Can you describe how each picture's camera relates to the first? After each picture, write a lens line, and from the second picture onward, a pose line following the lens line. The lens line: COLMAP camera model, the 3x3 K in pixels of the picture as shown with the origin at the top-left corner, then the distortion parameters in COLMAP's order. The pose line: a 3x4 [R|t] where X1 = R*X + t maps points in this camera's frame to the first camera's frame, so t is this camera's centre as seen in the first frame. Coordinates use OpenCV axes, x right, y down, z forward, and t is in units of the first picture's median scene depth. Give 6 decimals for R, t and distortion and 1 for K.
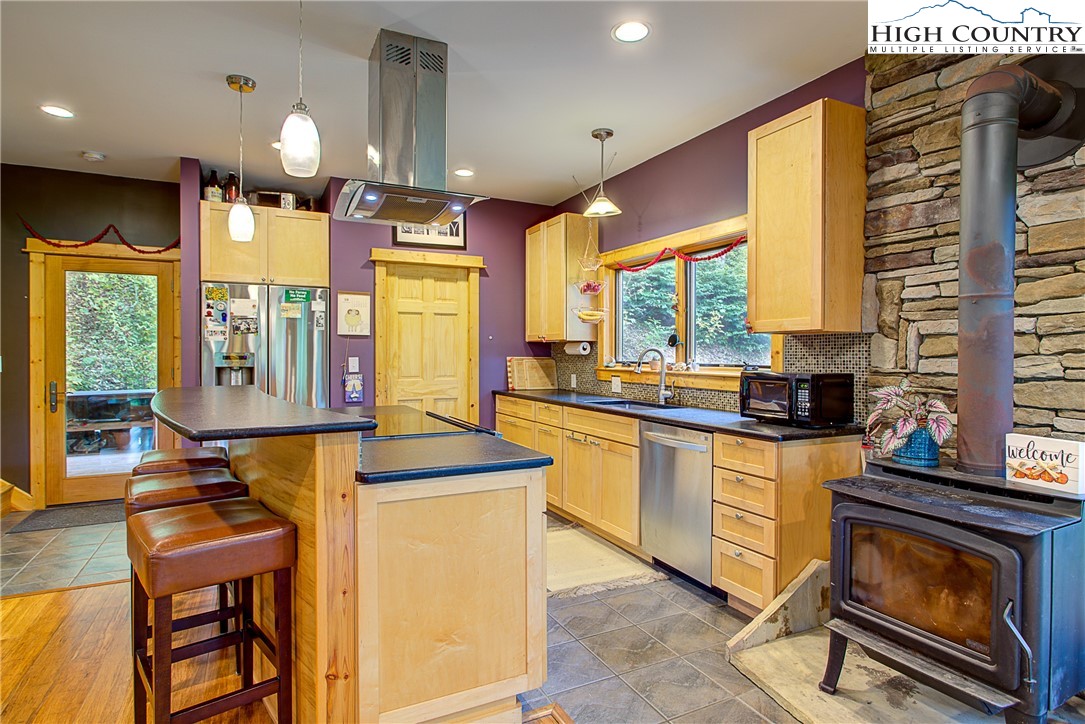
lens RADIAL K [[578.7, 0, 564.8], [0, 578.7, 355.3], [0, 0, 1]] dist [-0.003055, 0.001311]
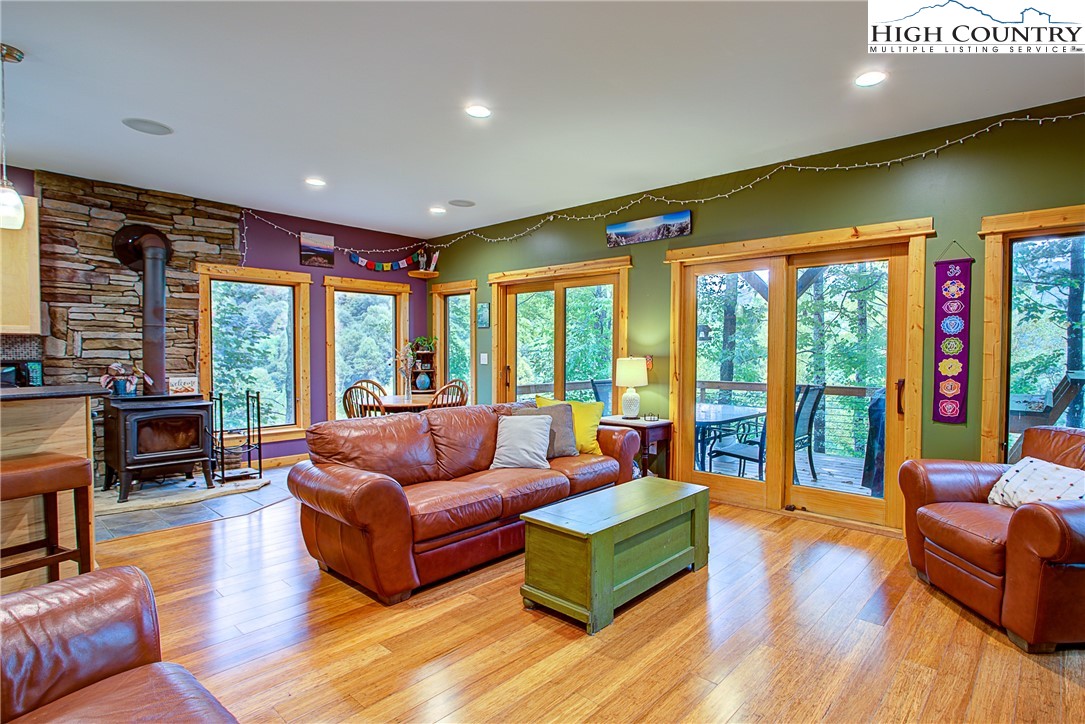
lens RADIAL K [[537.6, 0, 590.1], [0, 537.6, 371.4], [0, 0, 1]] dist [-0.000190, 0.000869]
pose [[-0.369479, -0.042200, 0.928280, -1.575692], [-0.001163, 0.998988, 0.044952, -0.006245], [-0.929238, 0.015530, -0.369154, 0.072335]]
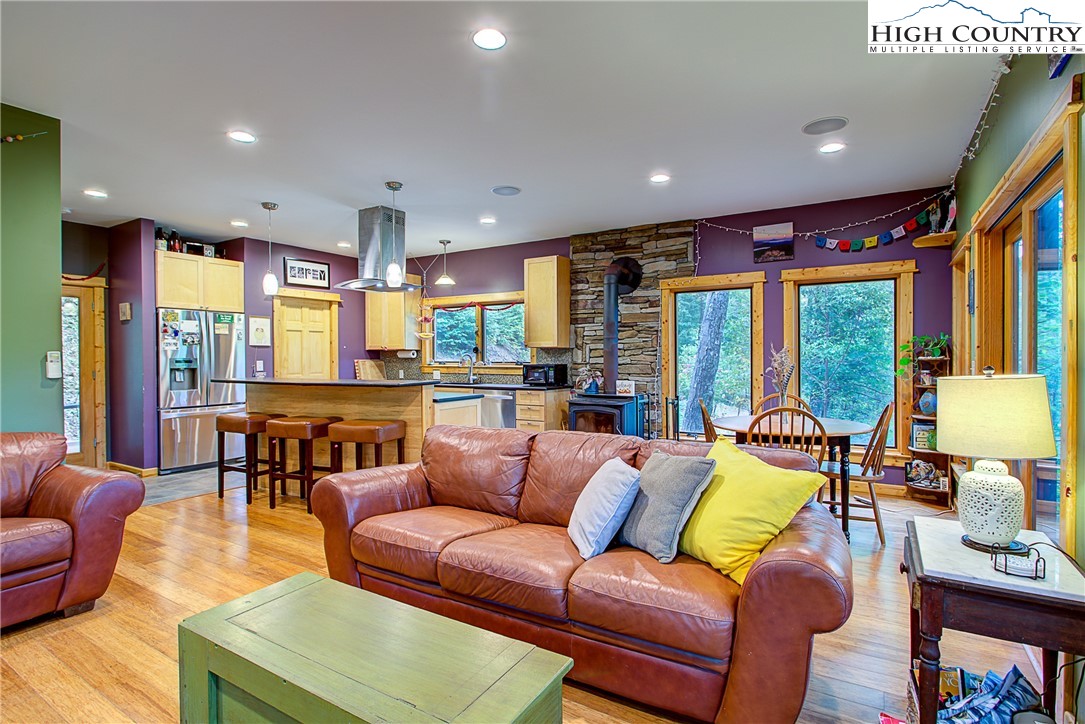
lens RADIAL K [[537.6, 0, 550.0], [0, 537.6, 348.1], [0, 0, 1]] dist [-0.000190, 0.000869]
pose [[0.858806, 0.001886, 0.512298, -0.756130], [0.008214, 0.999814, -0.017451, 0.002498], [-0.512236, 0.019195, 0.858630, -0.962420]]
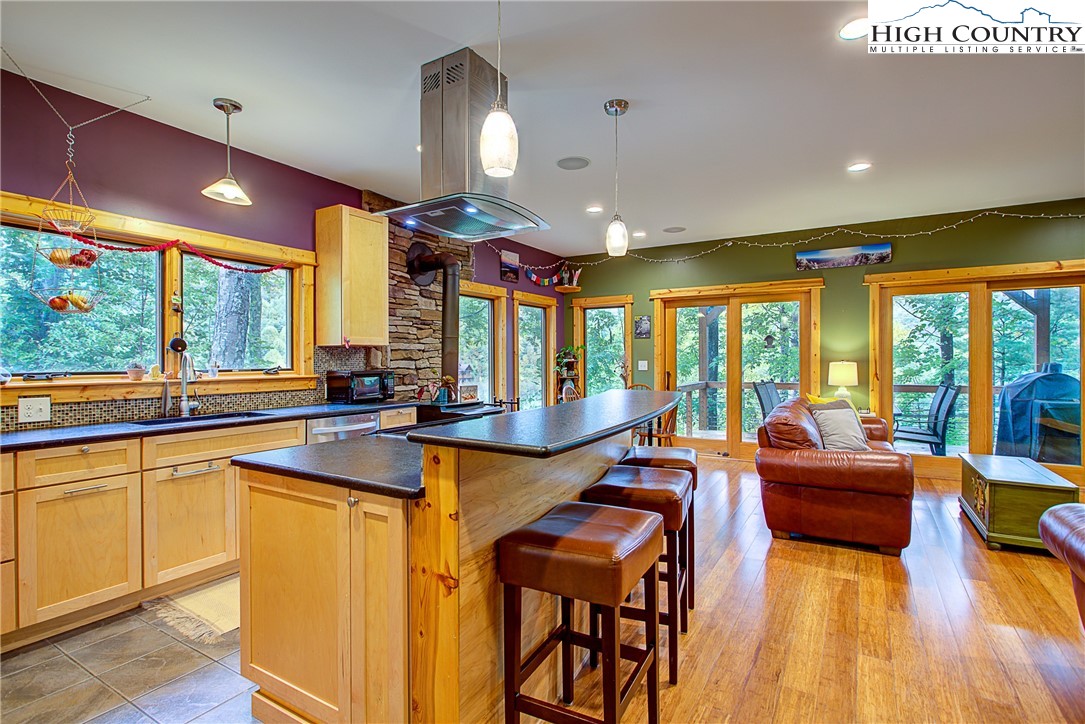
lens RADIAL K [[537.6, 0, 551.2], [0, 537.6, 362.5], [0, 0, 1]] dist [-0.000190, 0.000869]
pose [[-0.526346, -0.004175, 0.850260, -1.192389], [0.008652, 0.999910, 0.010266, -0.003498], [-0.850227, 0.012759, -0.526262, 1.399841]]
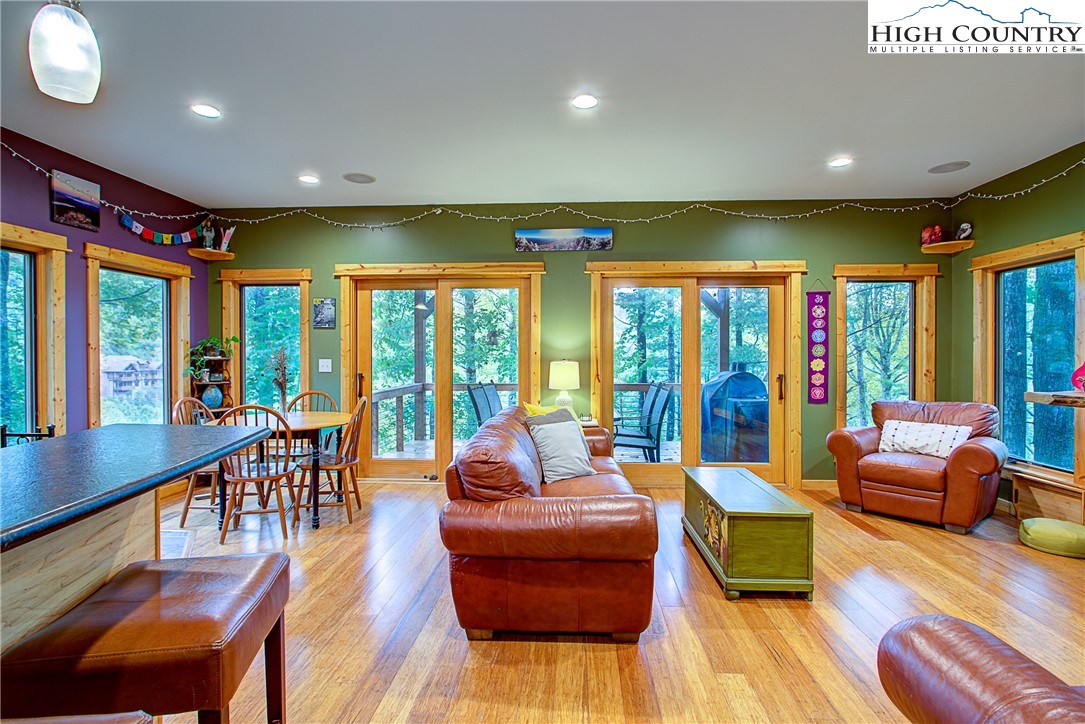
lens RADIAL K [[537.6, 0, 548.6], [0, 537.6, 354.9], [0, 0, 1]] dist [-0.000190, 0.000869]
pose [[-0.854474, 0.000352, 0.519494, -0.881717], [0.001885, 0.999995, 0.002424, -0.000399], [-0.519491, 0.003051, -0.854471, 0.865675]]
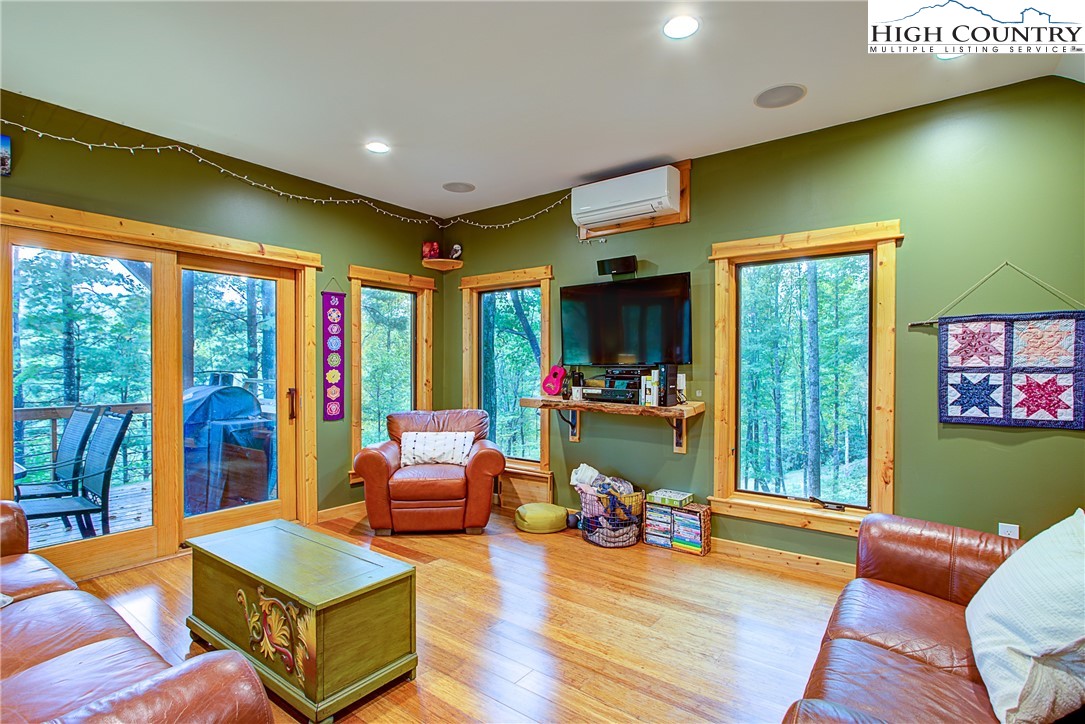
lens RADIAL K [[537.6, 0, 533.7], [0, 537.6, 374.3], [0, 0, 1]] dist [-0.000190, 0.000869]
pose [[-0.915505, 0.001981, -0.402303, -0.615131], [-0.006912, 0.999763, 0.020651, -0.003641], [0.402248, 0.021687, -0.915274, 0.531223]]
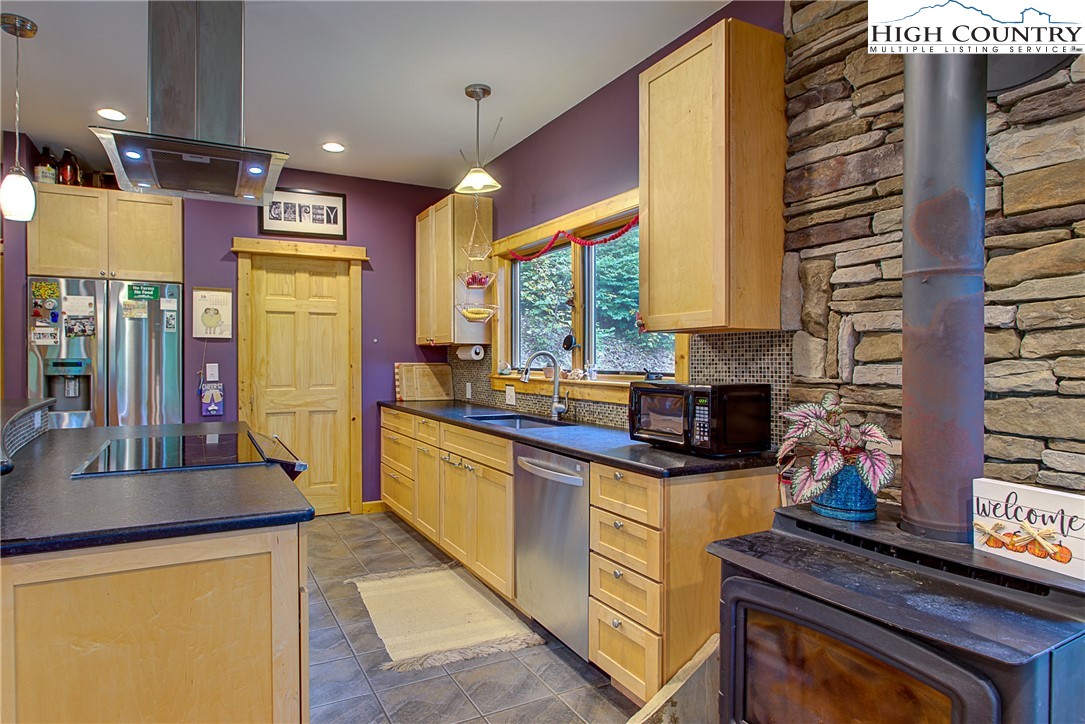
lens RADIAL K [[591.2, 0, 514.0], [0, 591.2, 357.8], [0, 0, 1]] dist [-0.009606, 0.001679]
pose [[0.999952, -0.002097, -0.009546, 0.171415], [0.002053, 0.999988, -0.004536, -0.000246], [0.009555, 0.004516, 0.999944, 0.225387]]
